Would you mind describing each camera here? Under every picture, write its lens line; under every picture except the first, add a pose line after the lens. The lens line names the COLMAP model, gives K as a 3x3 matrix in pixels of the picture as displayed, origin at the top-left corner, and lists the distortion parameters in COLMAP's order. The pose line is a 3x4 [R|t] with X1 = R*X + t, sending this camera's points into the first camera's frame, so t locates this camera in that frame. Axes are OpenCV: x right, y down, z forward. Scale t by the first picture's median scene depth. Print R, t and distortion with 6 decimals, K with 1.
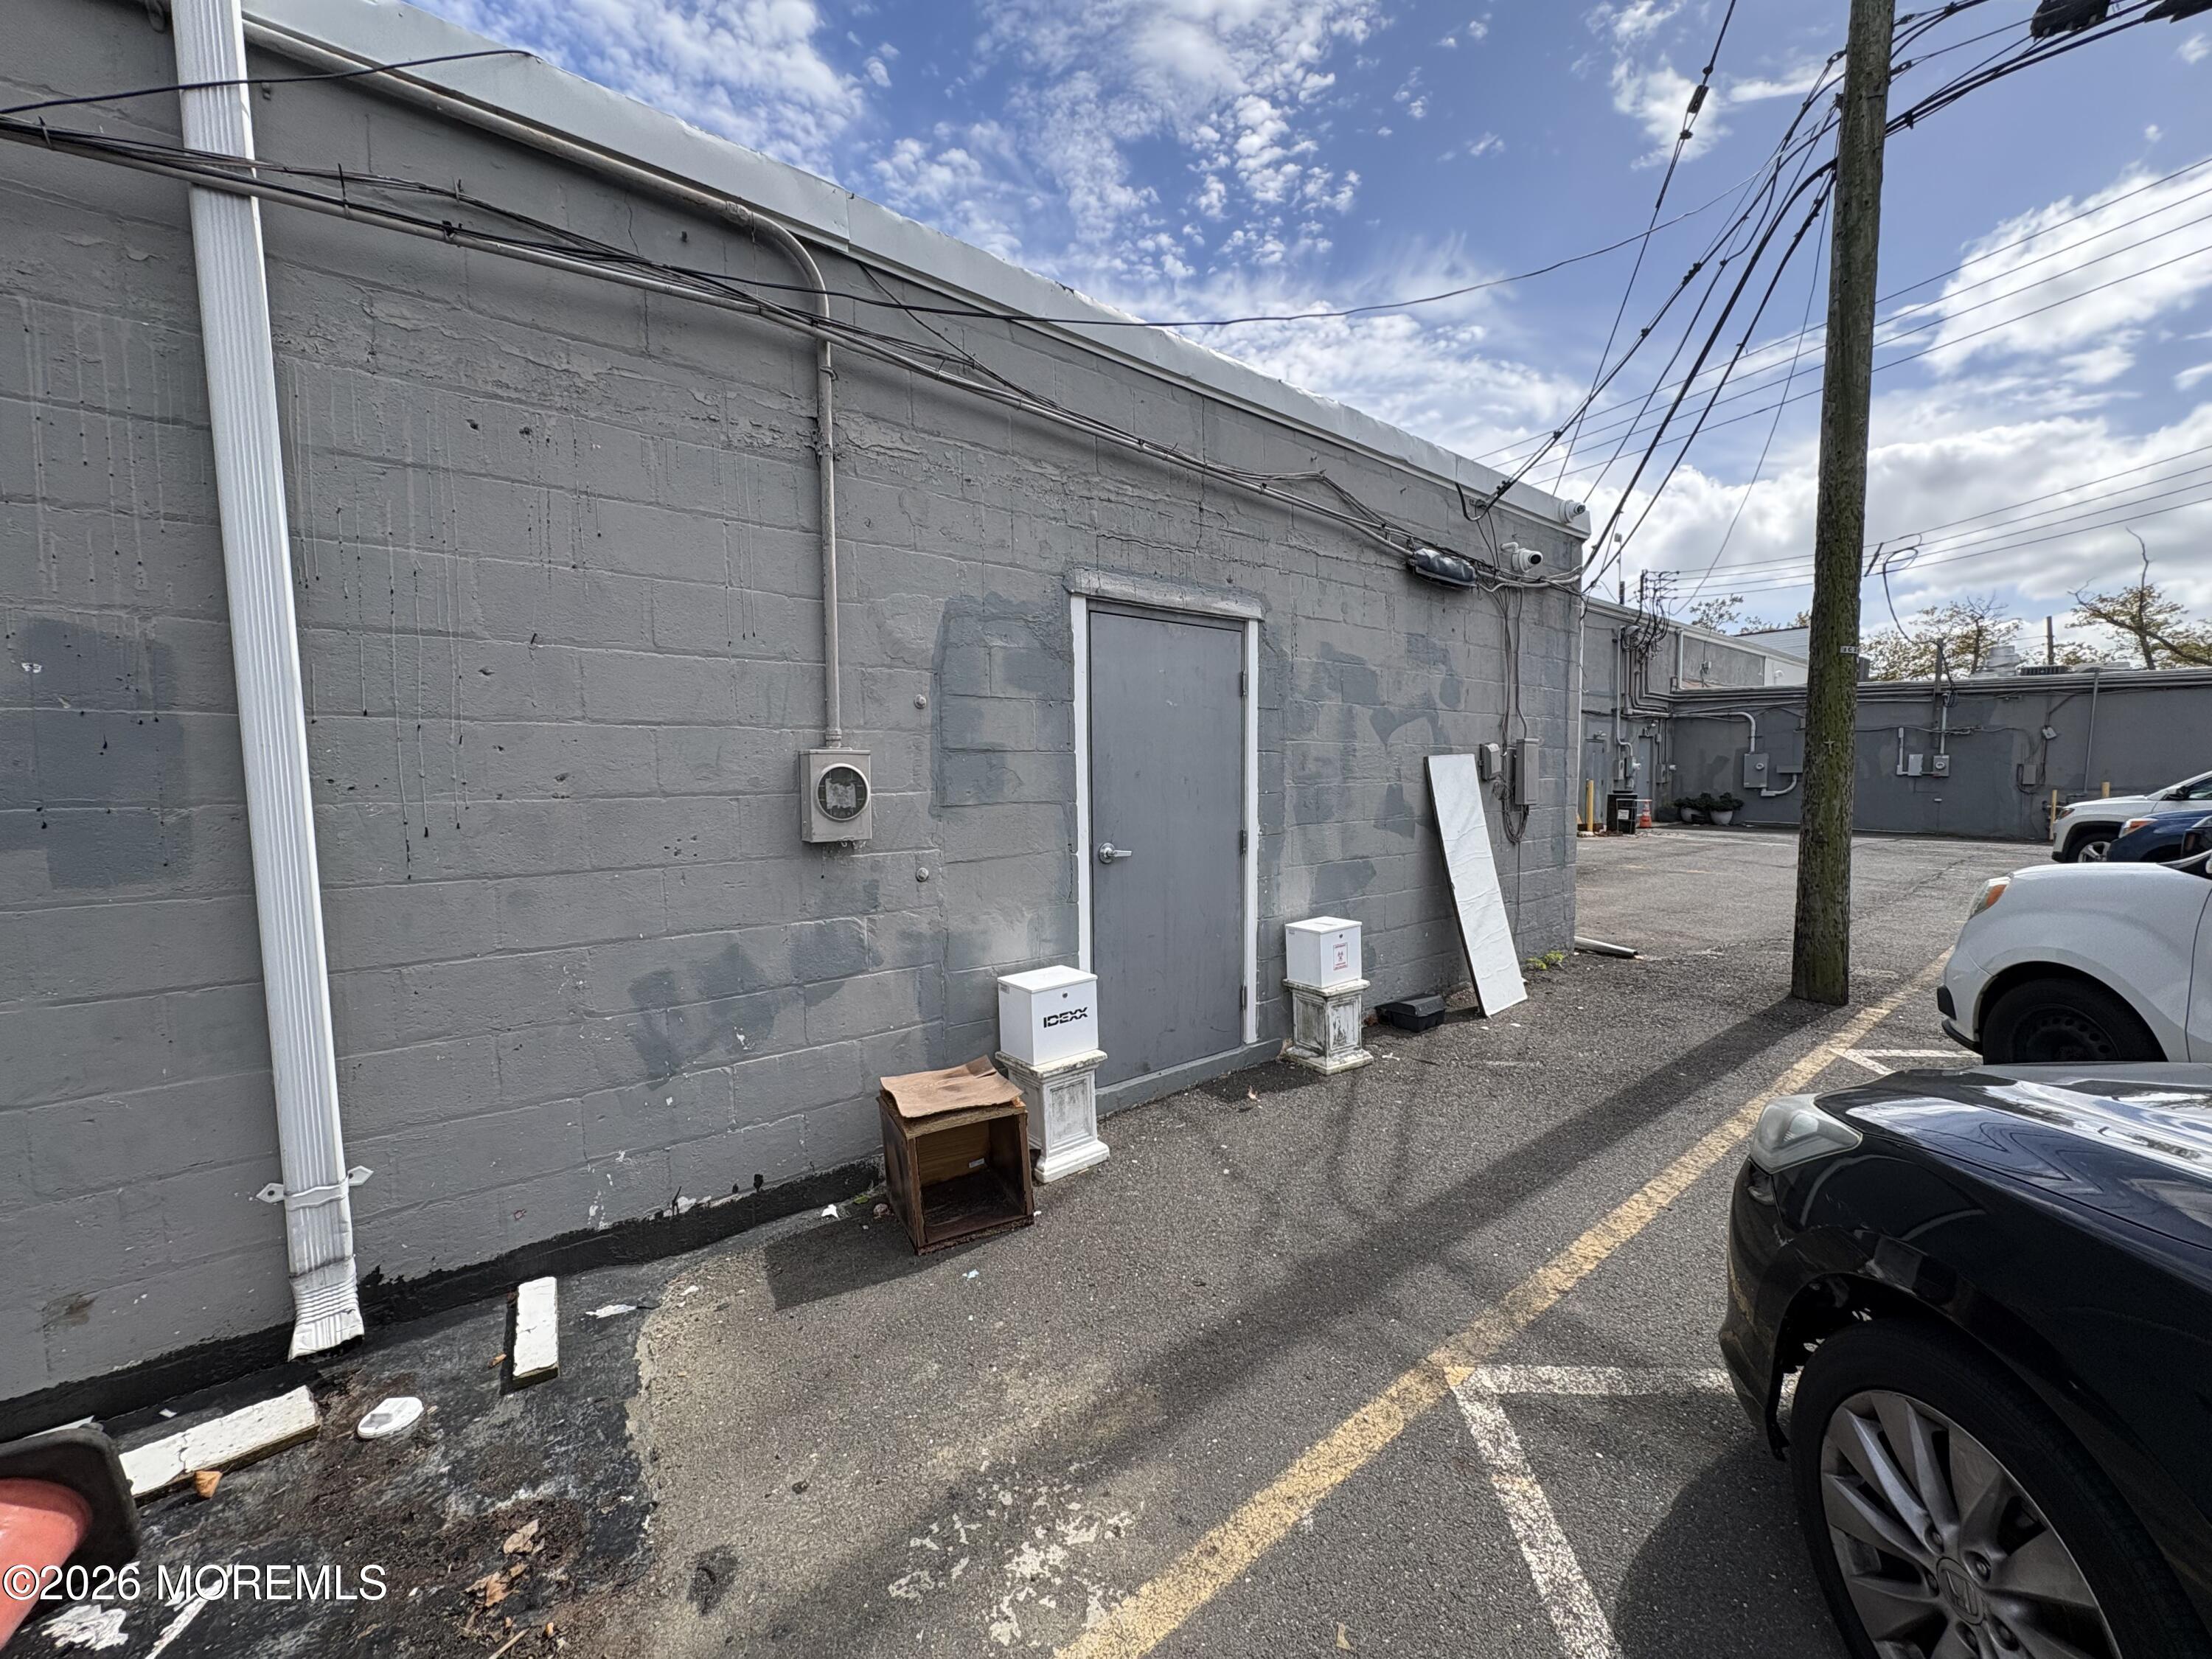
lens RADIAL K [[875.0, 0, 1107.1], [0, 875.0, 829.7], [0, 0, 1]] dist [-0.000586, -0.000414]
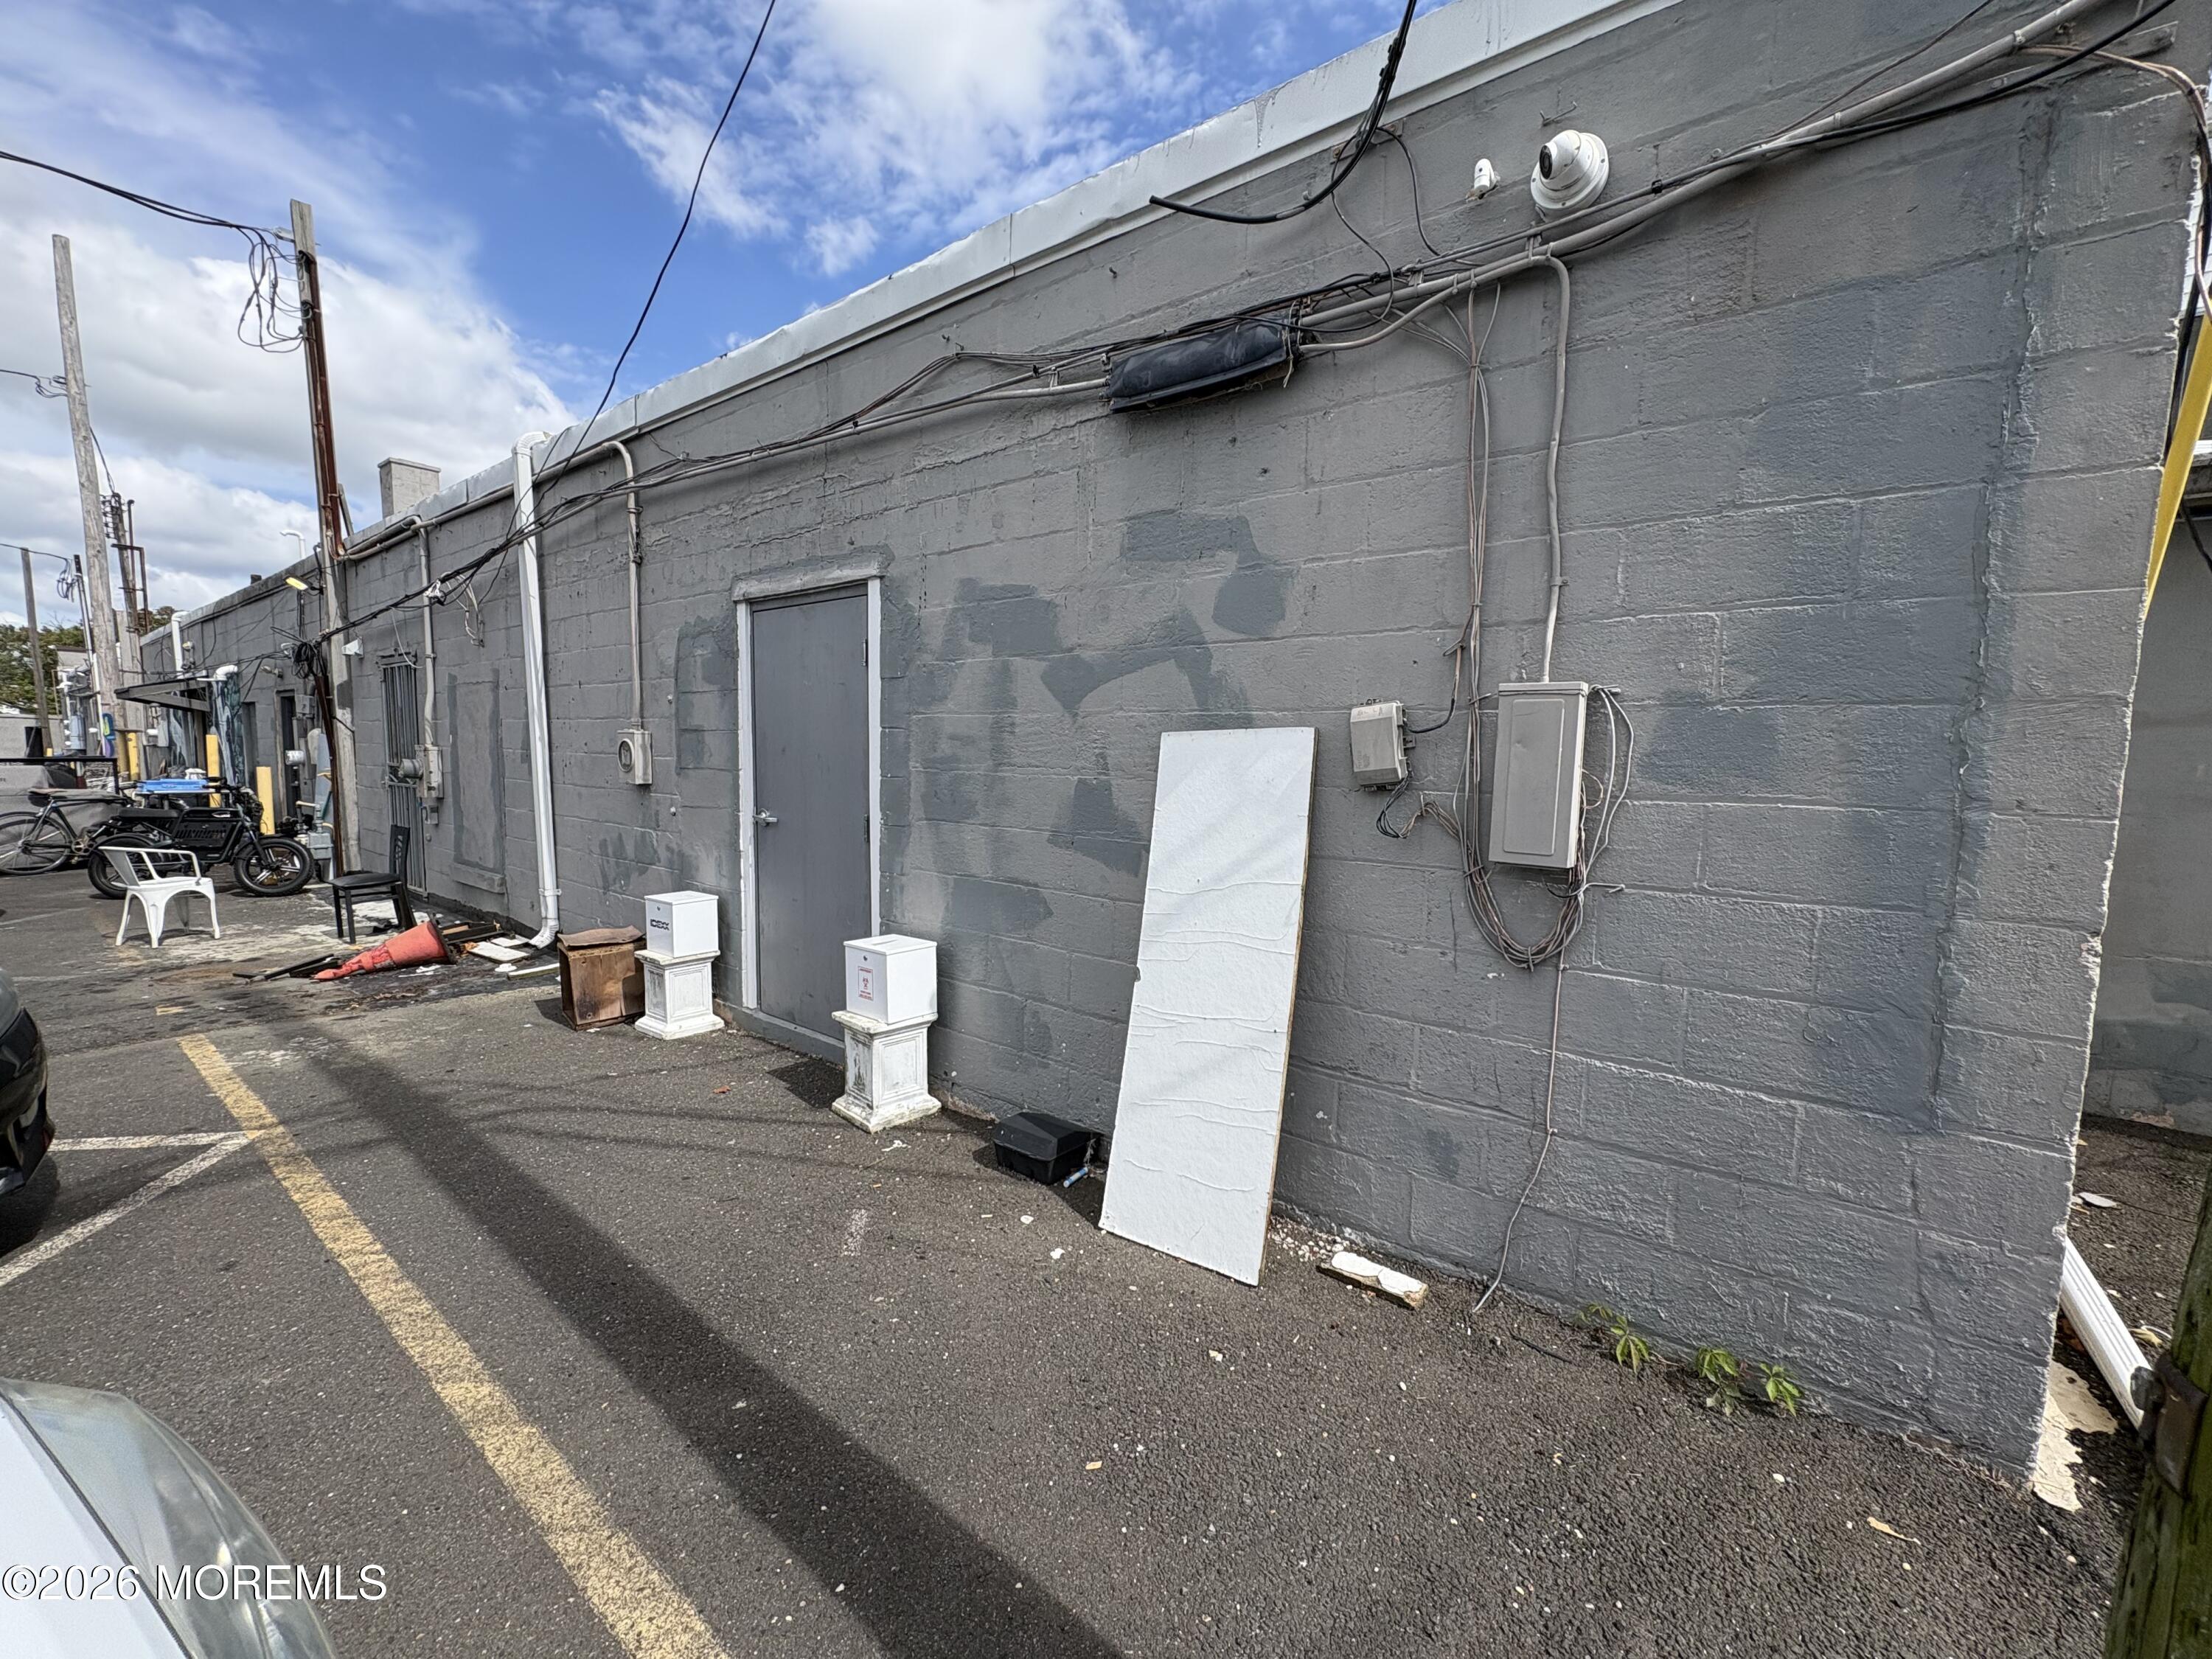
lens RADIAL K [[875.0, 0, 1107.1], [0, 875.0, 829.7], [0, 0, 1]] dist [-0.000586, -0.000414]
pose [[0.235148, 0.103068, -0.966479, 1.183104], [-0.081434, 0.992955, 0.086079, -0.090162], [0.968542, 0.058463, 0.241884, 1.108922]]
